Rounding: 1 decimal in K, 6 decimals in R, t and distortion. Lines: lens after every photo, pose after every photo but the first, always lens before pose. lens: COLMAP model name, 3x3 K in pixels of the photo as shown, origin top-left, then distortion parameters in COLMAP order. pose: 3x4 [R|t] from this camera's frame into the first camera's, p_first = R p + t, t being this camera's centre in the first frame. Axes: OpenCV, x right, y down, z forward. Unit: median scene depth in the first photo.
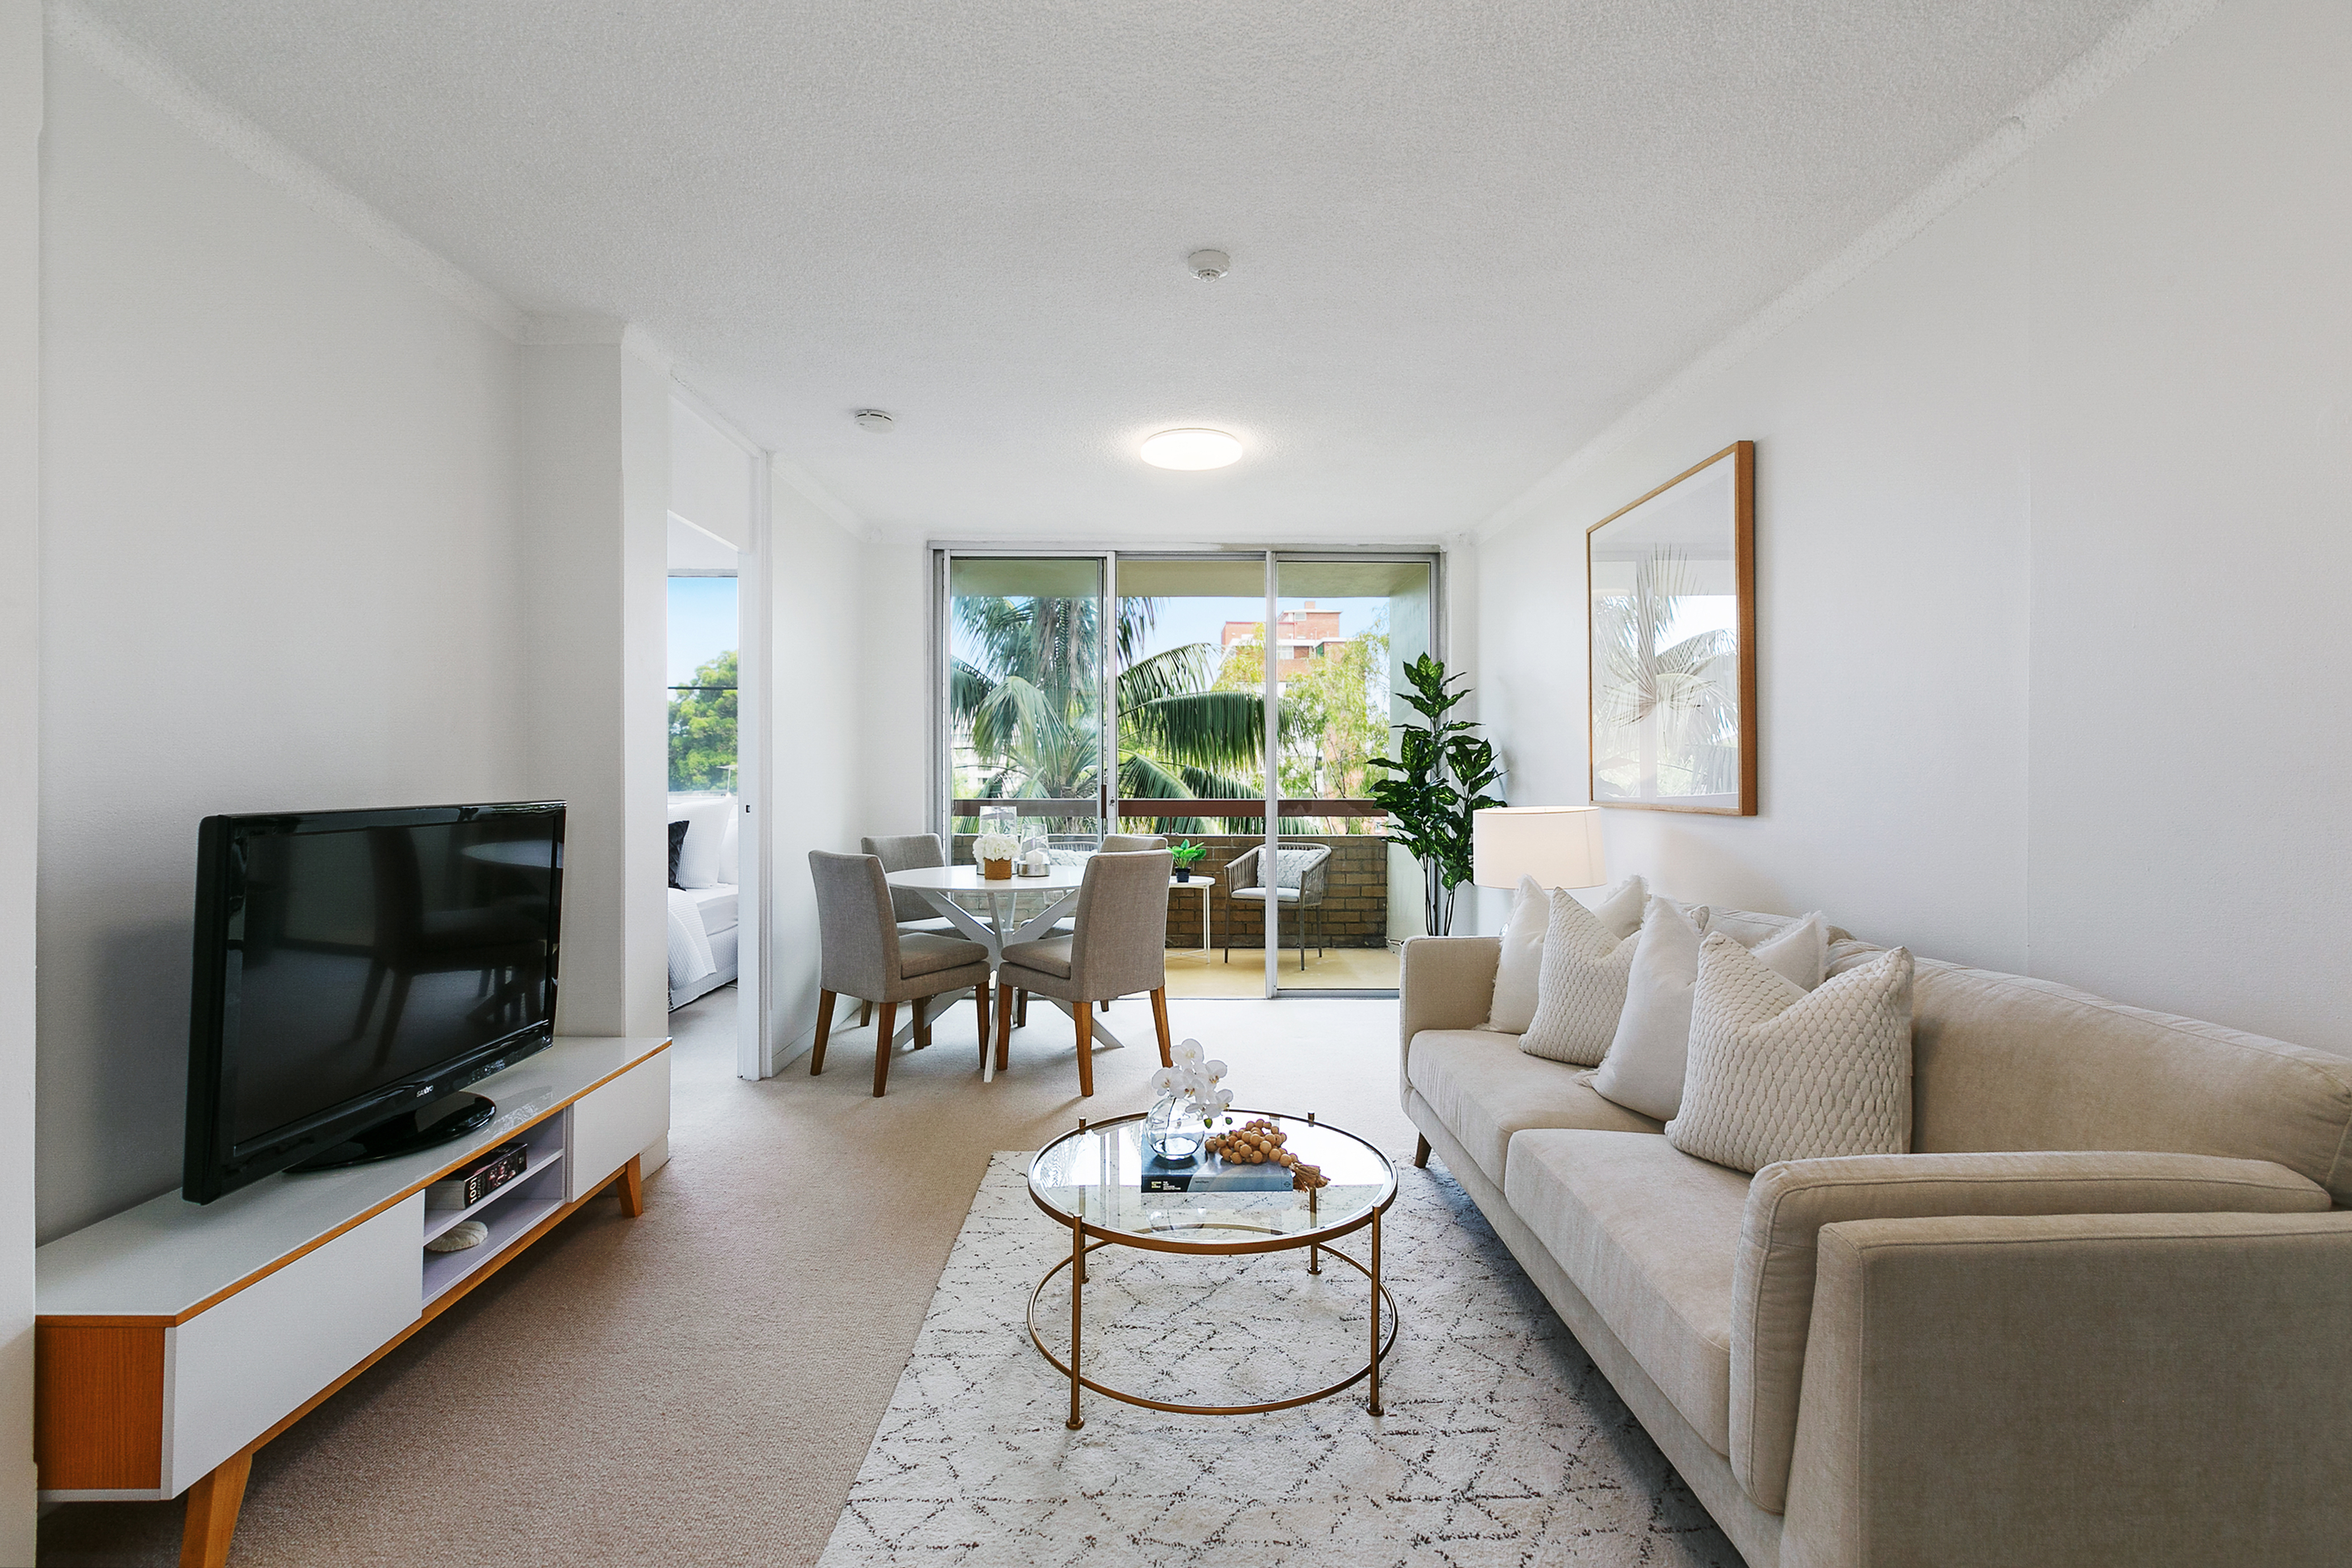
lens RADIAL K [[1057.0, 0, 1172.8], [0, 1057.0, 769.7], [0, 0, 1]] dist [-0.000926, 0.000018]
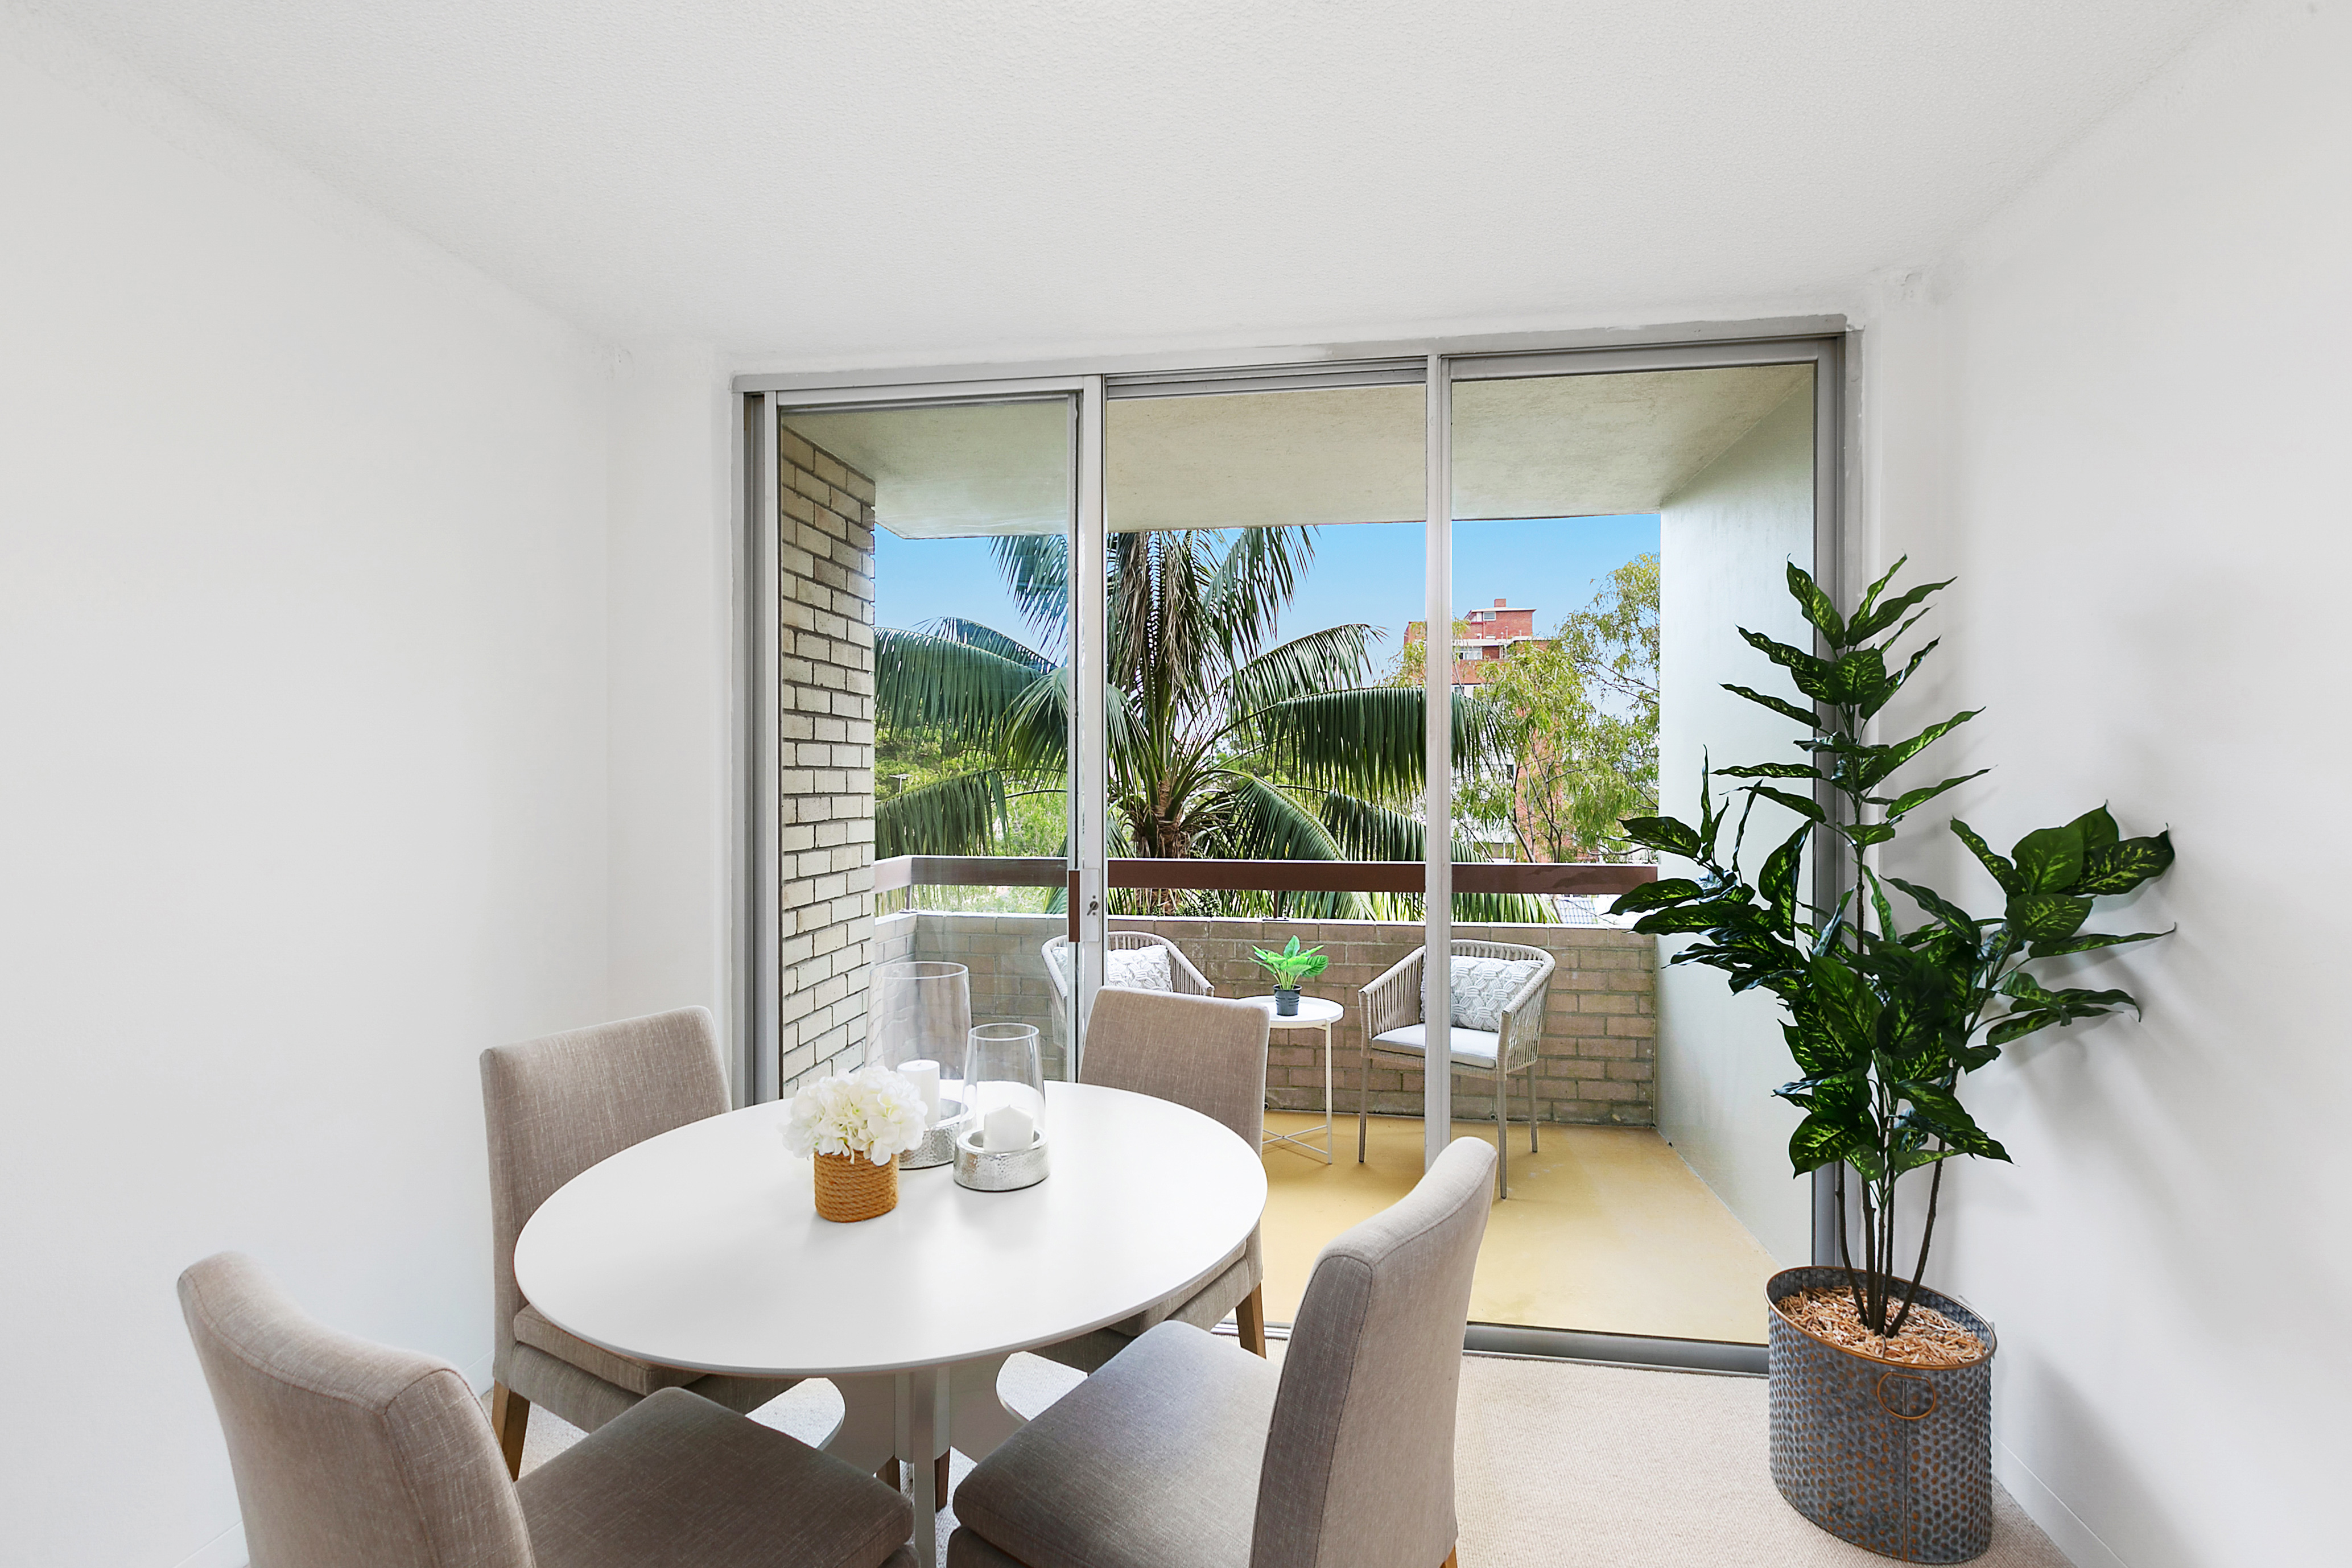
lens RADIAL K [[1052.0, 0, 1182.0], [0, 1052.0, 785.8], [0, 0, 1]] dist [-0.003604, -0.000069]
pose [[0.986618, 0.001457, -0.163040, 0.064052], [-0.000043, 0.999962, 0.008678, -0.029582], [0.163046, -0.008555, 0.986581, 0.587608]]
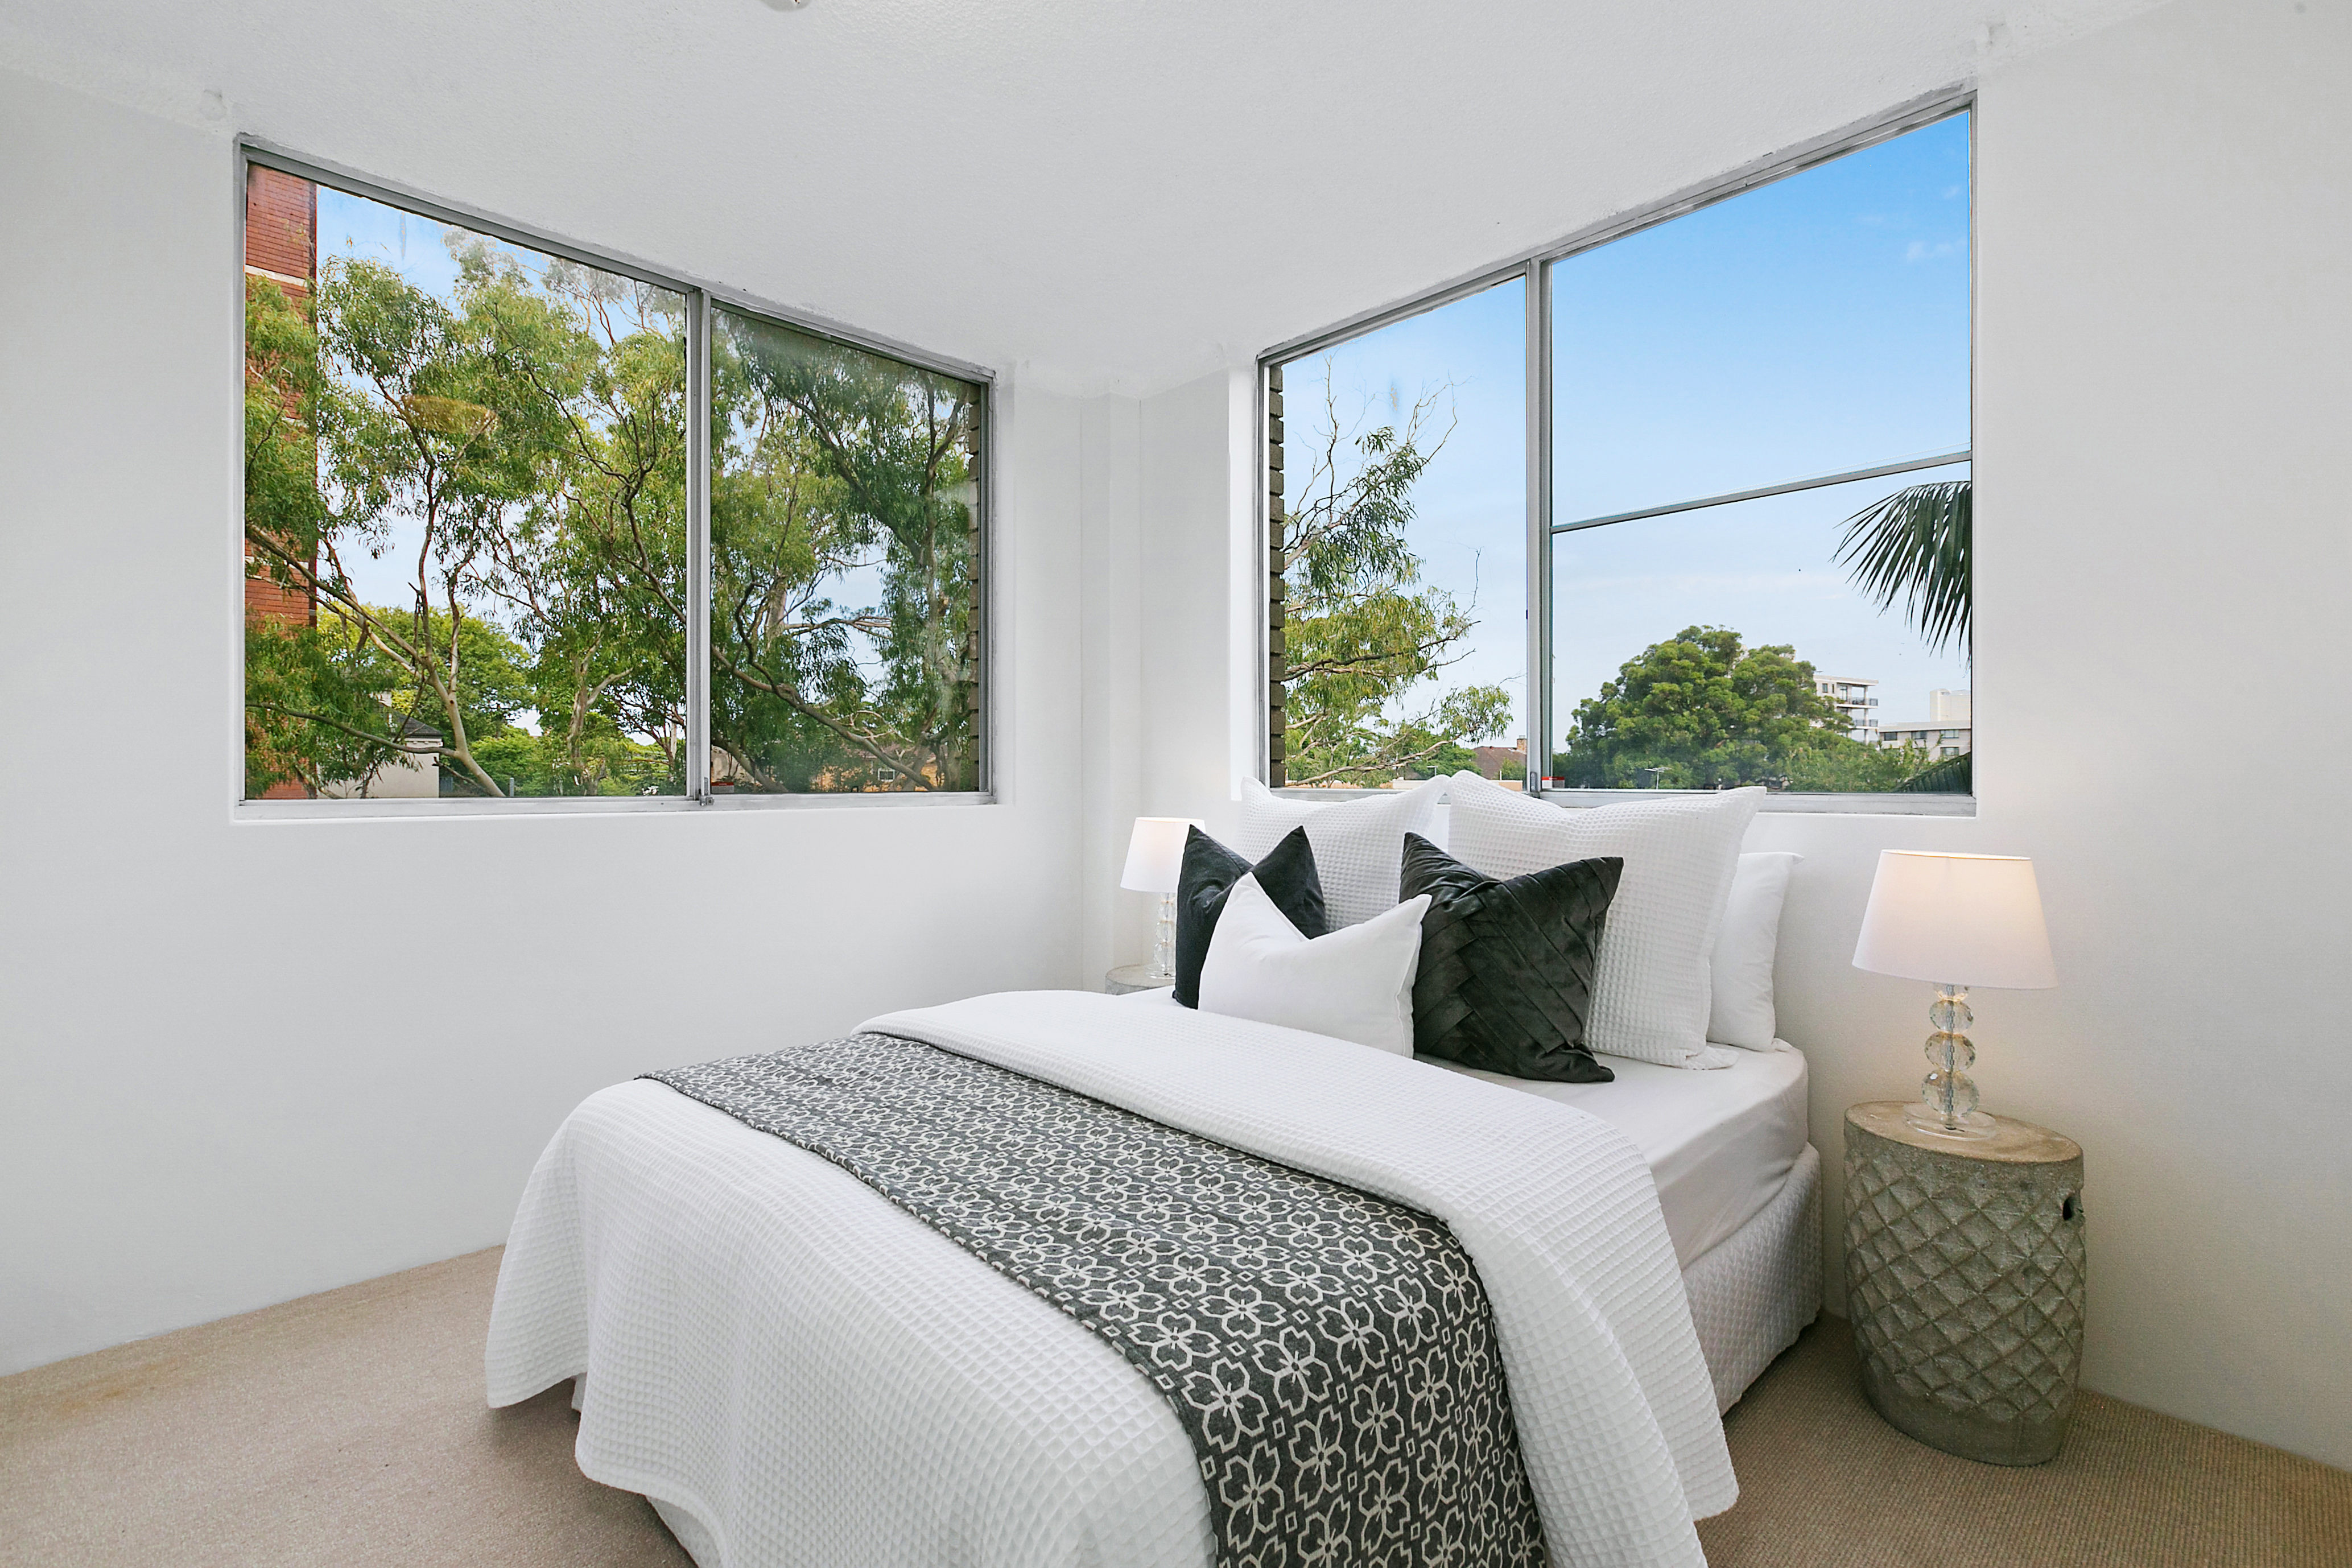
lens RADIAL K [[1052.0, 0, 1182.0], [0, 1052.0, 785.8], [0, 0, 1]] dist [-0.003604, -0.000069]
pose [[0.682517, 0.001399, -0.730869, -0.354572], [0.005124, 0.999964, 0.006699, 0.025919], [0.730852, -0.008317, 0.682485, 0.768948]]
